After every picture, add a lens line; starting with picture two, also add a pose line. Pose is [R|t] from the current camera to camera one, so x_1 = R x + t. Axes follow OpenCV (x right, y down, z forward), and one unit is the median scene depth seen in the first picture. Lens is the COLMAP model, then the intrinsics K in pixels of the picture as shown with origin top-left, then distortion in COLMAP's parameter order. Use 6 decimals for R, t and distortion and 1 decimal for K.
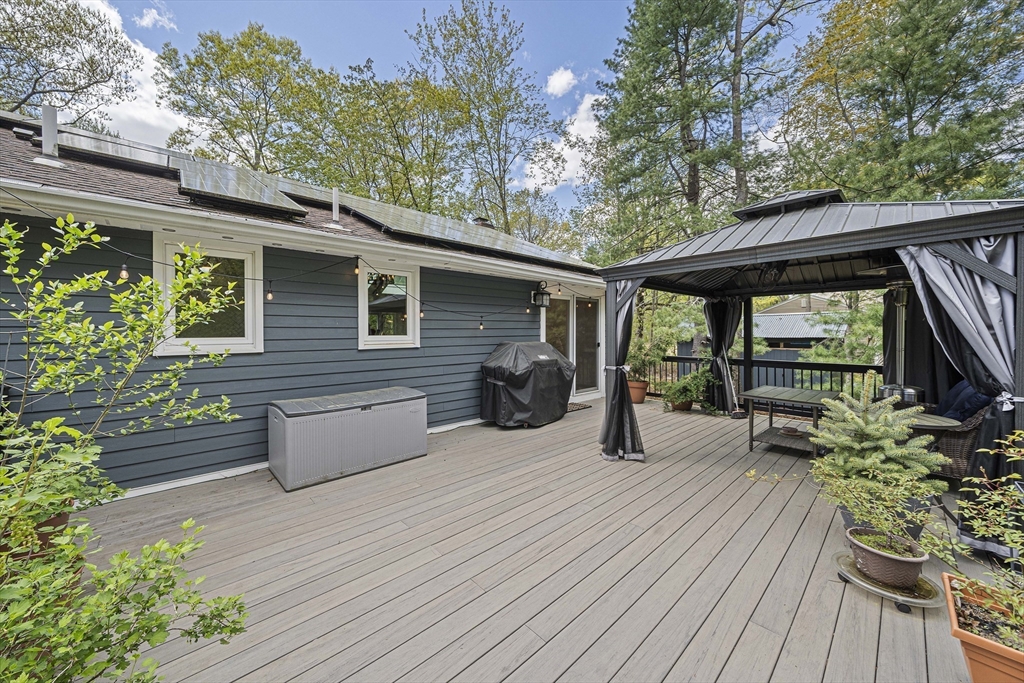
lens RADIAL K [[362.9, 0, 487.2], [0, 362.9, 332.9], [0, 0, 1]] dist [-0.008074, 0.000036]
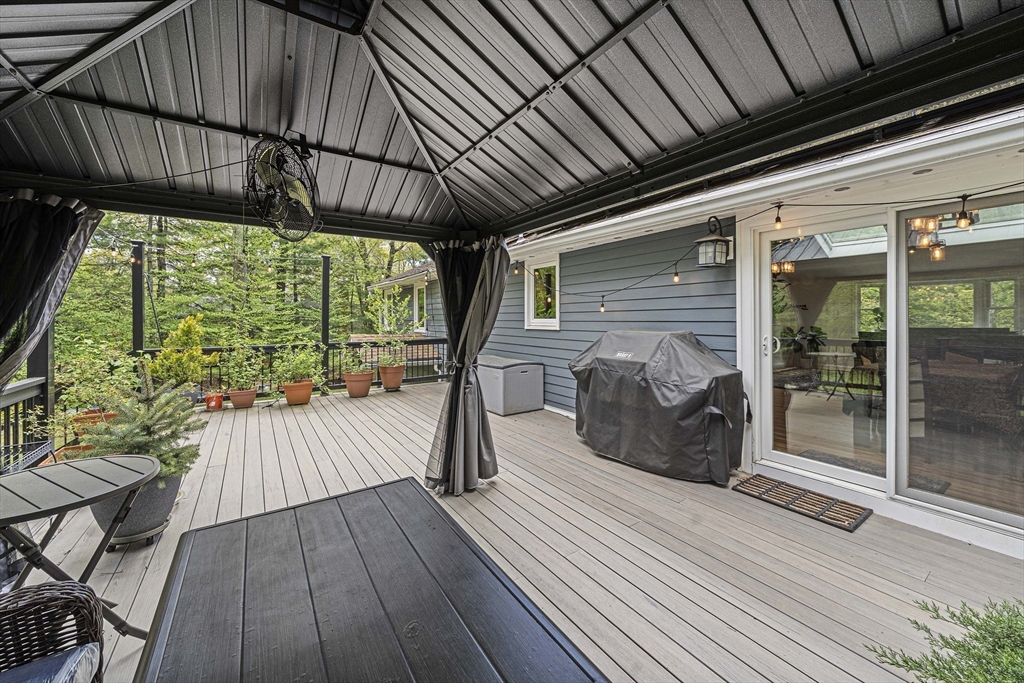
lens RADIAL K [[380.7, 0, 514.7], [0, 380.7, 315.3], [0, 0, 1]] dist [0.000094, -0.000003]
pose [[-0.106306, 0.001456, -0.994332, 1.062615], [0.004324, 0.999990, 0.001002, -0.005831], [0.994324, -0.004193, -0.106311, 1.129329]]
